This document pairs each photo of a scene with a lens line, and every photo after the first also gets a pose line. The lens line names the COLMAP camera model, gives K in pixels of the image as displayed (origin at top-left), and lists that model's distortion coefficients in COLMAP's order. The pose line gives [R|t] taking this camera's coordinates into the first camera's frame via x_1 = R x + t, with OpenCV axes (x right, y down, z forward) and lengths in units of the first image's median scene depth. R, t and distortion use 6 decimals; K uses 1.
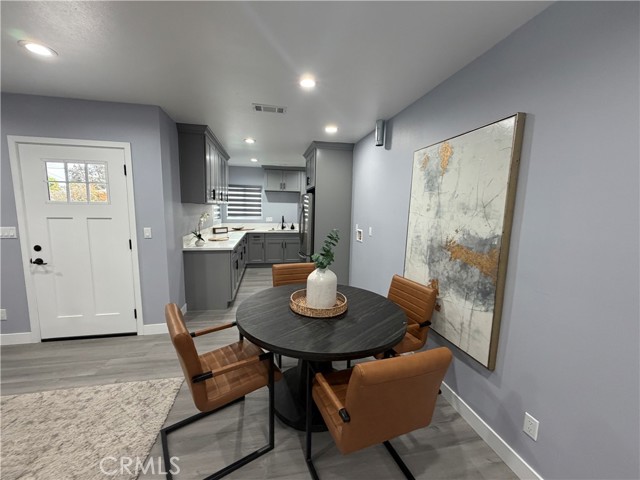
lens RADIAL K [[256.2, 0, 317.6], [0, 256.2, 240.4], [0, 0, 1]] dist [0.002203, 0.000291]
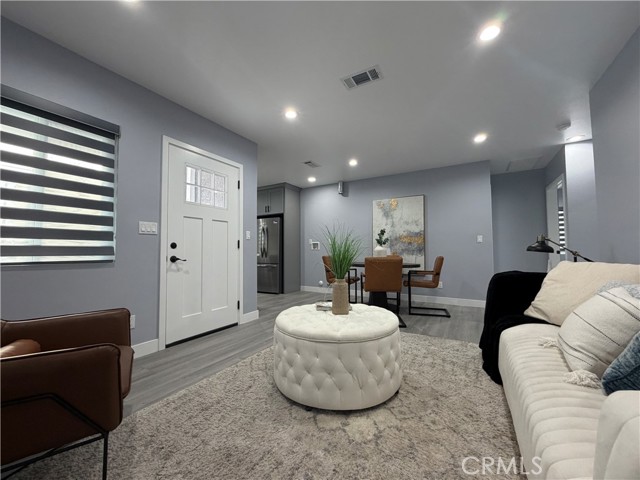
lens RADIAL K [[256.2, 0, 317.6], [0, 256.2, 240.4], [0, 0, 1]] dist [0.002203, 0.000291]
pose [[0.669884, 0.009952, 0.742399, -1.444759], [0.106999, 0.988178, -0.109795, 0.178269], [-0.734716, 0.152986, 0.660900, -0.070270]]
